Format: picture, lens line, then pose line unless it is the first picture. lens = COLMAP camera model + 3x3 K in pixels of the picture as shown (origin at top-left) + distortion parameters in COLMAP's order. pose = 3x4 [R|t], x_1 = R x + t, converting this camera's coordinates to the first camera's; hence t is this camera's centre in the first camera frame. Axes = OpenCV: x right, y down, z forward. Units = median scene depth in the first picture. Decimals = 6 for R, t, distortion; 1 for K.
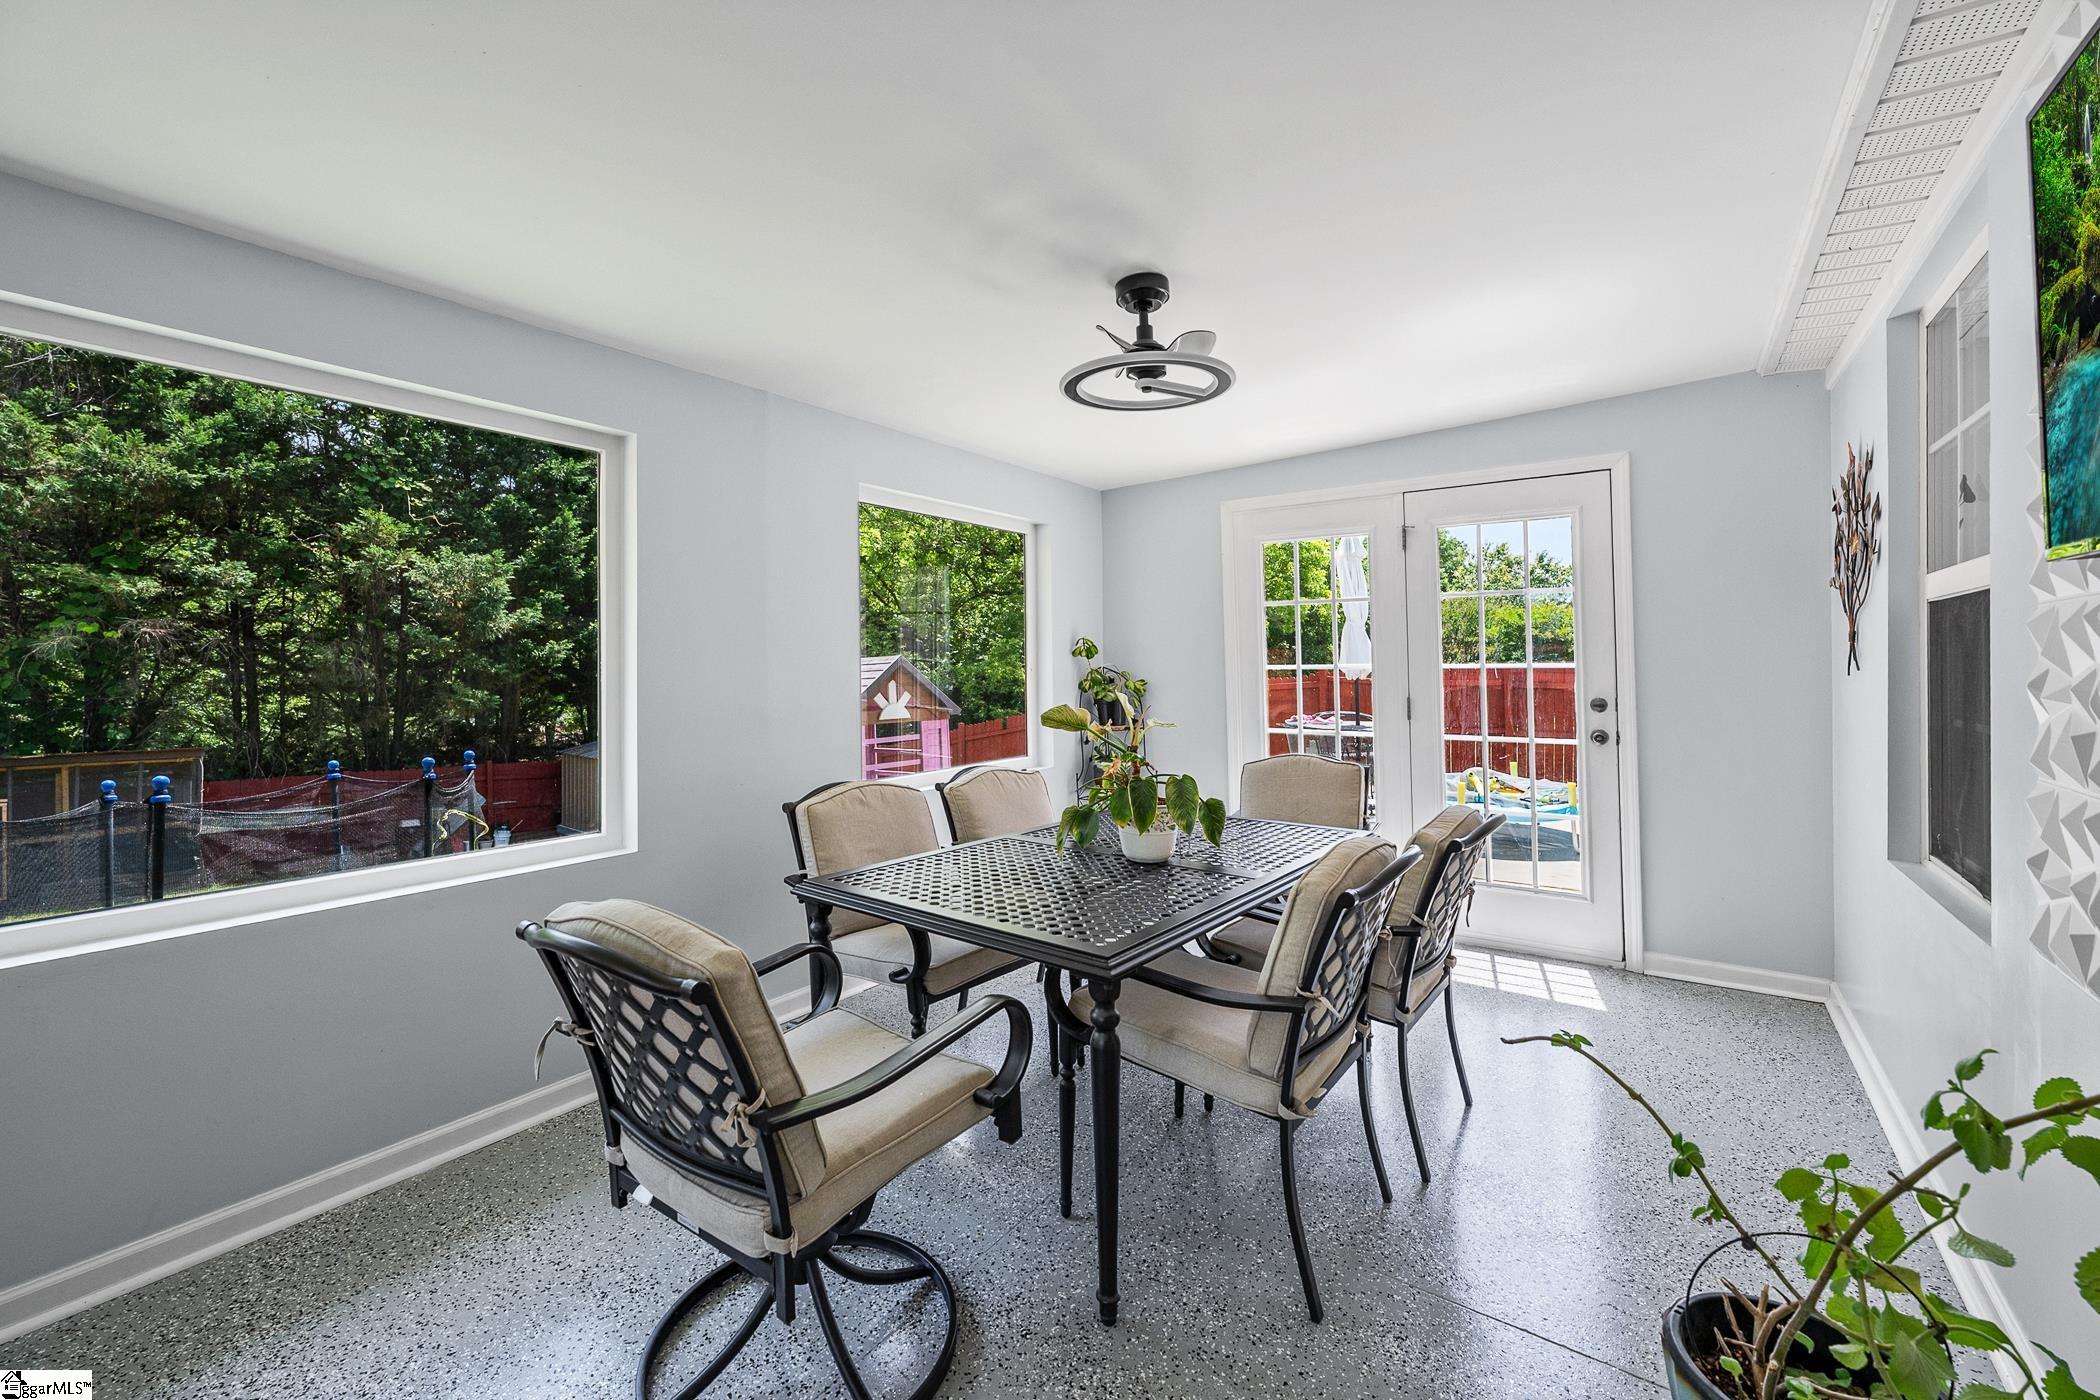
lens RADIAL K [[838.6, 0, 1069.4], [0, 838.6, 647.3], [0, 0, 1]] dist [-0.001694, -0.000082]
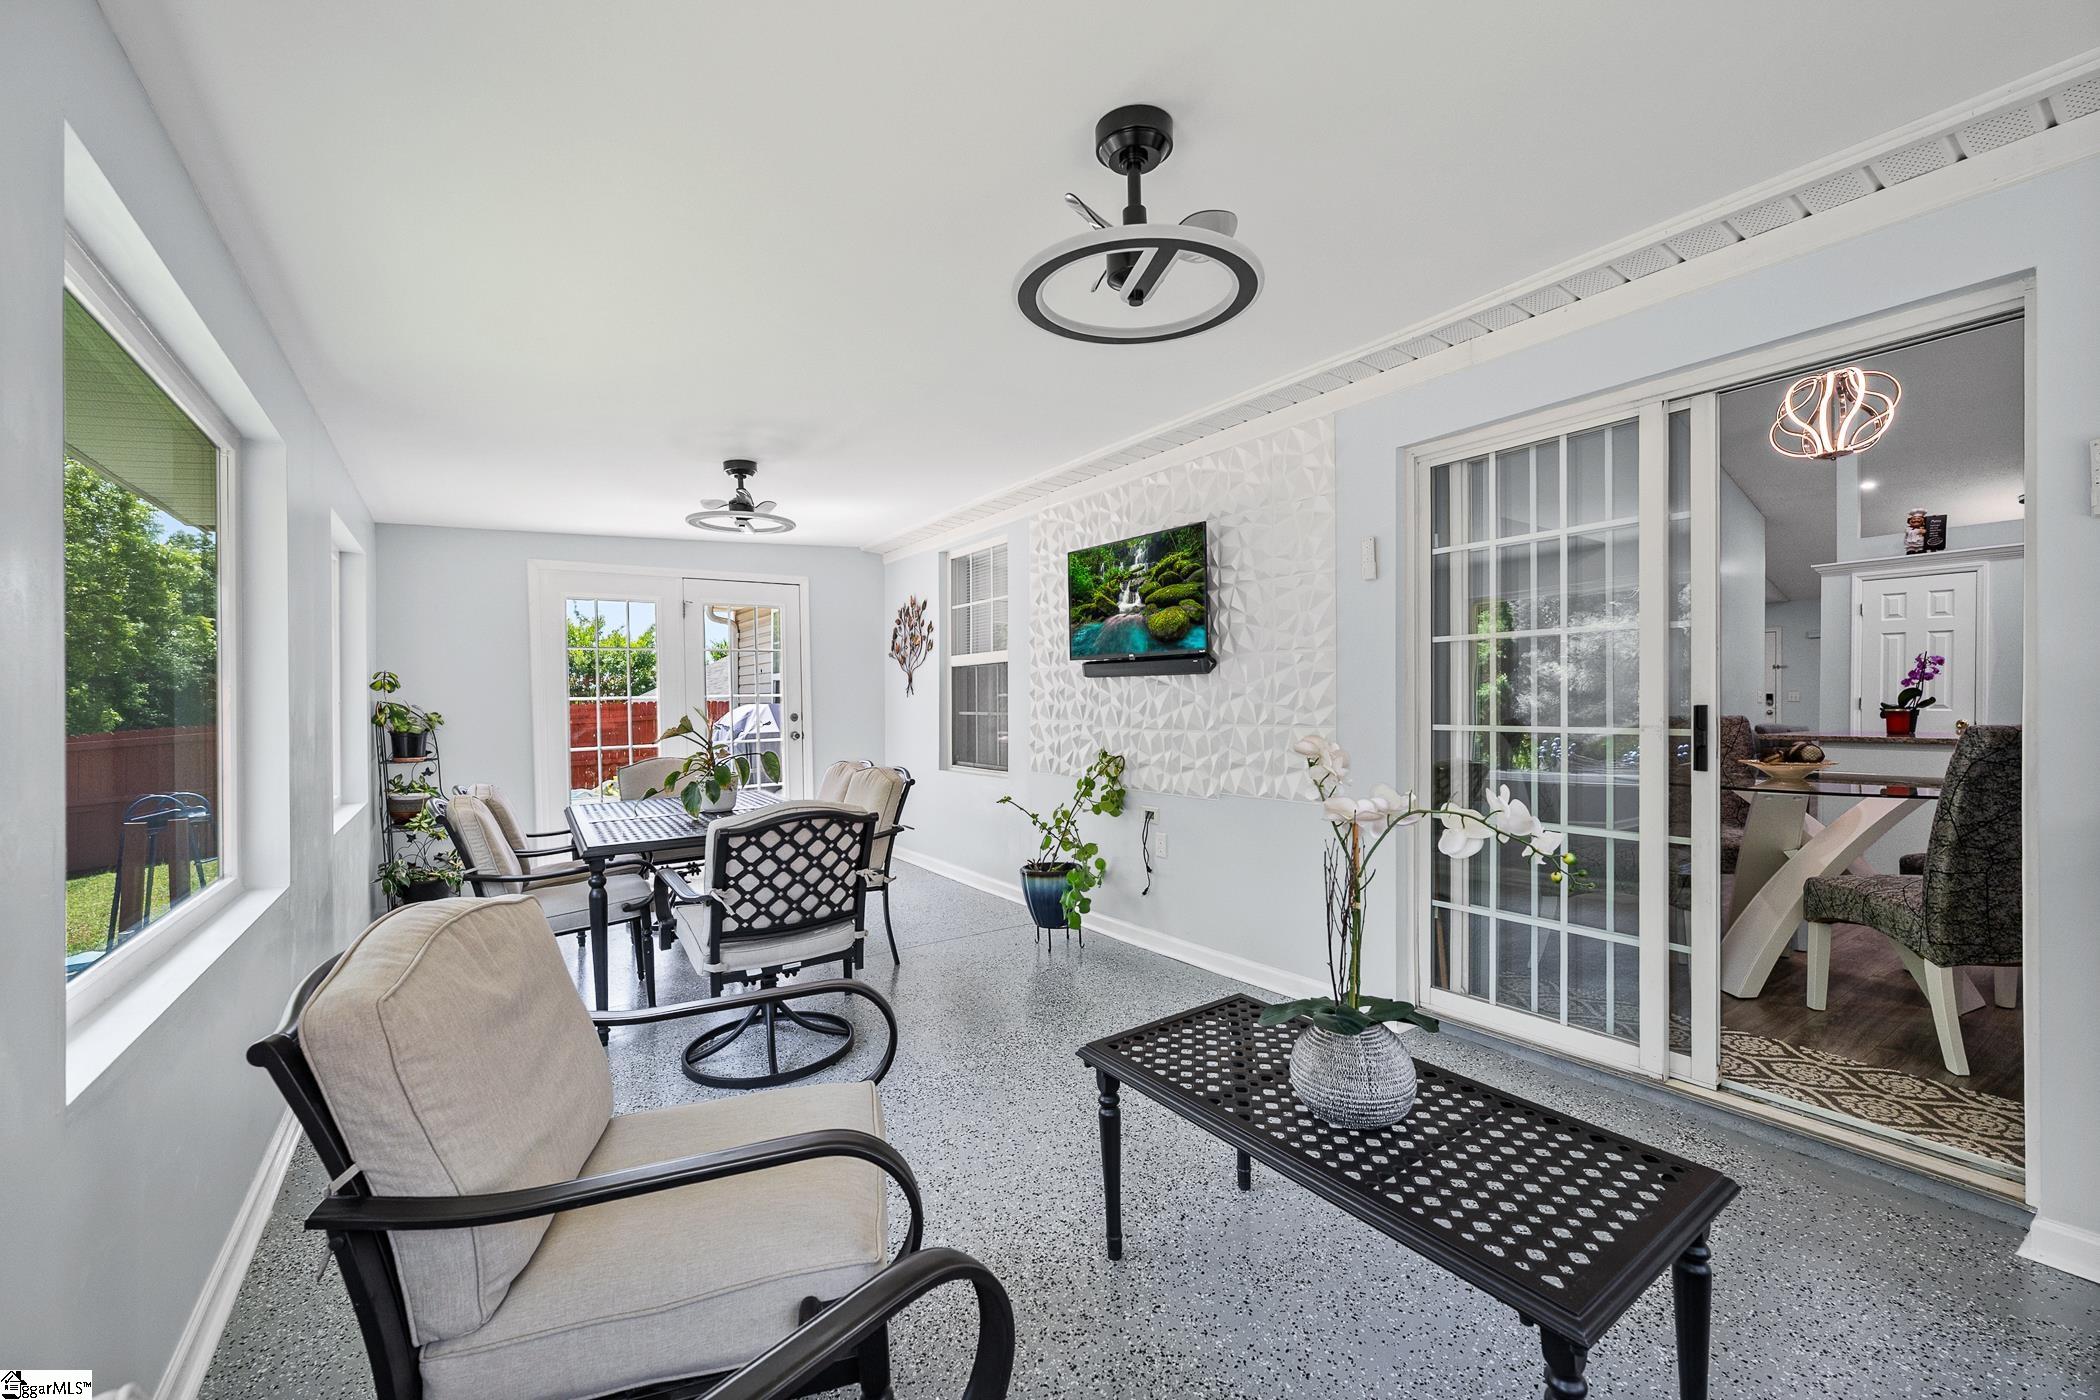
lens RADIAL K [[838.6, 0, 1048.1], [0, 838.6, 699.6], [0, 0, 1]] dist [-0.001694, -0.000082]
pose [[0.349270, -0.004477, 0.937012, -0.924079], [-0.002592, 0.999980, 0.005743, 0.022718], [-0.937019, -0.004434, 0.349251, -0.123071]]
